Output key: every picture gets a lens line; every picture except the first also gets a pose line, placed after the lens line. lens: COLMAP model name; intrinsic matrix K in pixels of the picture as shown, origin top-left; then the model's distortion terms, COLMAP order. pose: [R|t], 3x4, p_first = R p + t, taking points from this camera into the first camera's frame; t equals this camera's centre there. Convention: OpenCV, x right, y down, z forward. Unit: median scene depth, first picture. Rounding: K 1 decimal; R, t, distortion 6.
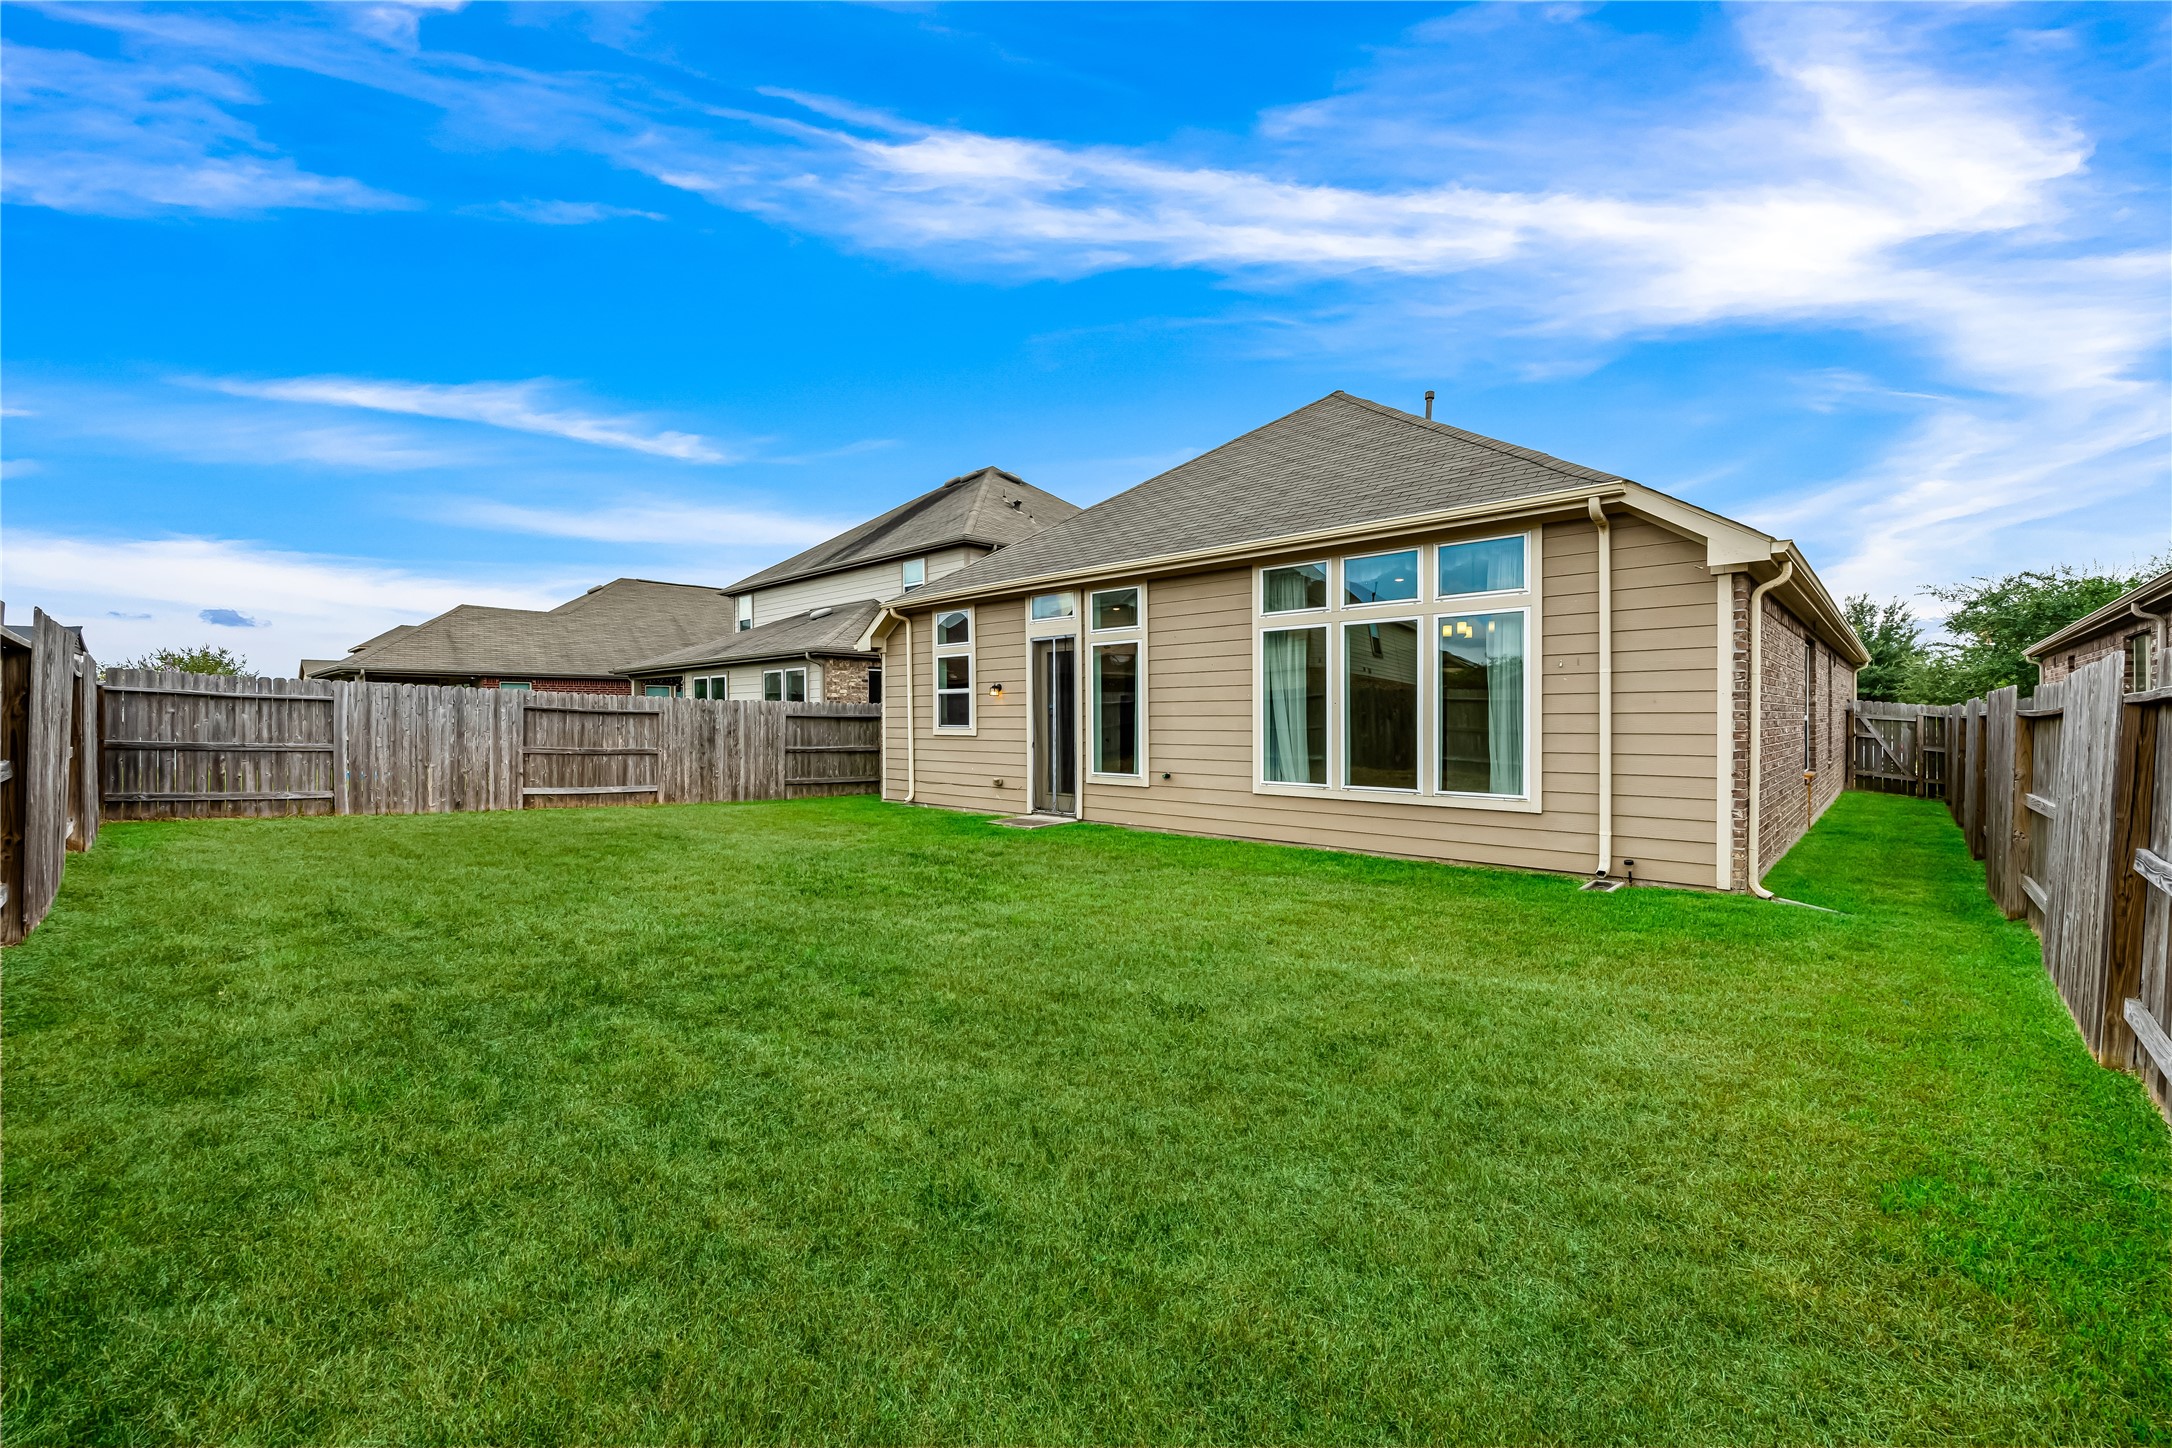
lens RADIAL K [[878.3, 0, 1099.5], [0, 878.3, 723.4], [0, 0, 1]] dist [0.002528, -0.001388]
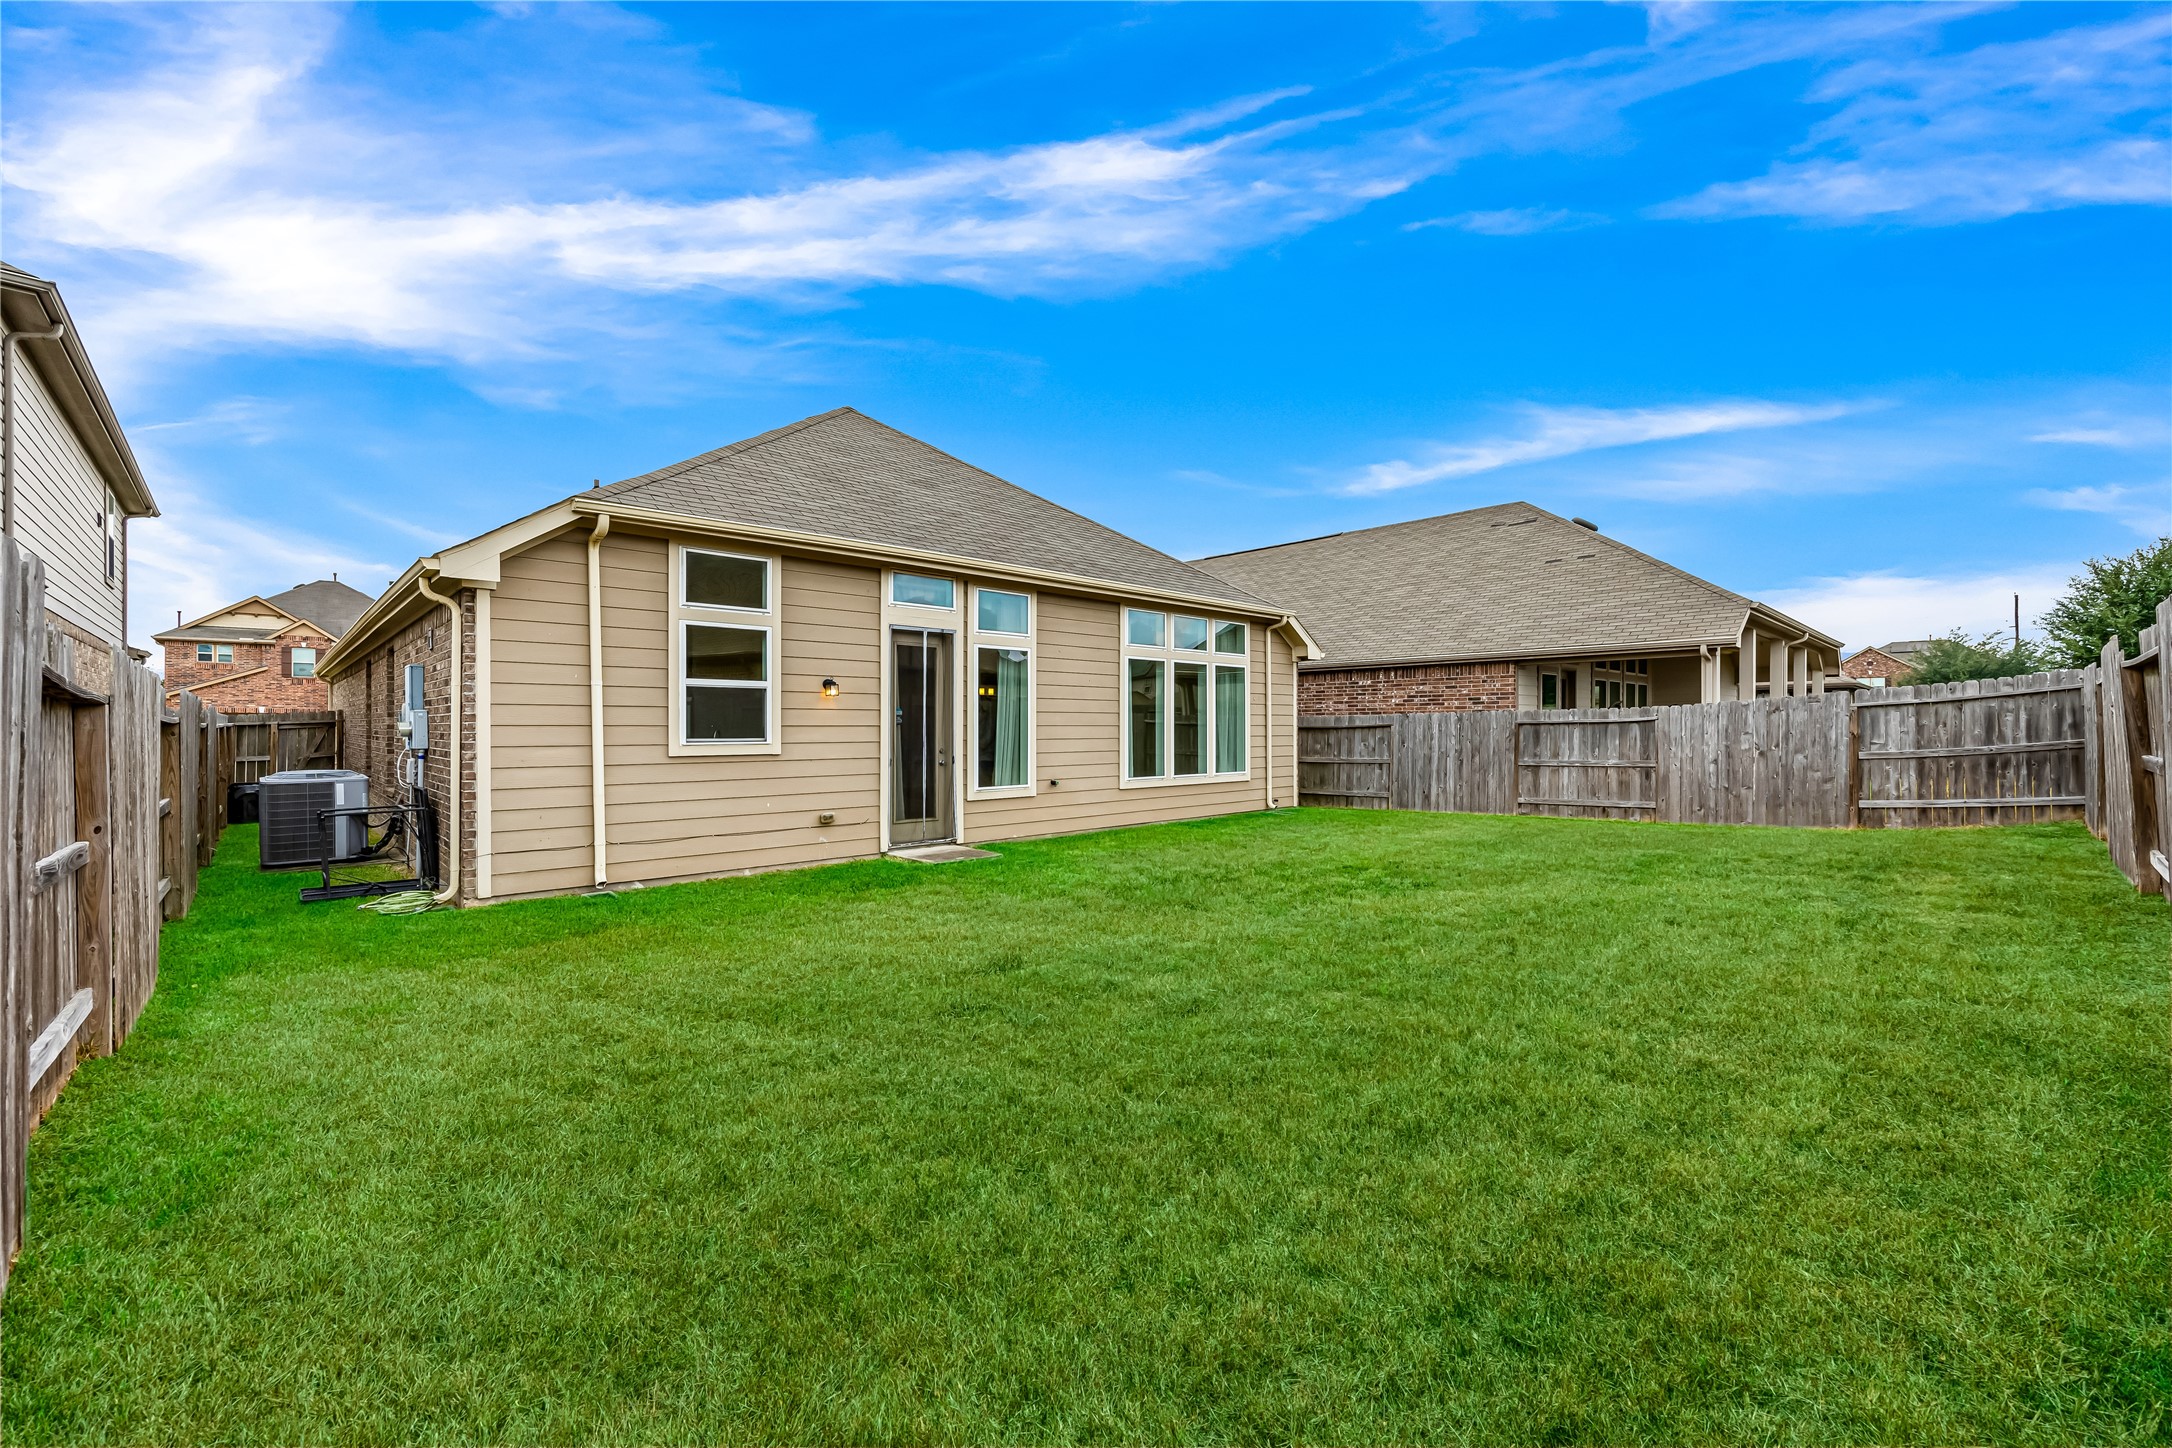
lens RADIAL K [[878.3, 0, 1092.8], [0, 878.3, 728.0], [0, 0, 1]] dist [0.002528, -0.001388]
pose [[0.044816, 0.005157, 0.998982, -0.892266], [0.008652, 0.999947, -0.005550, 0.000685], [-0.998958, 0.008892, 0.044769, 0.836462]]
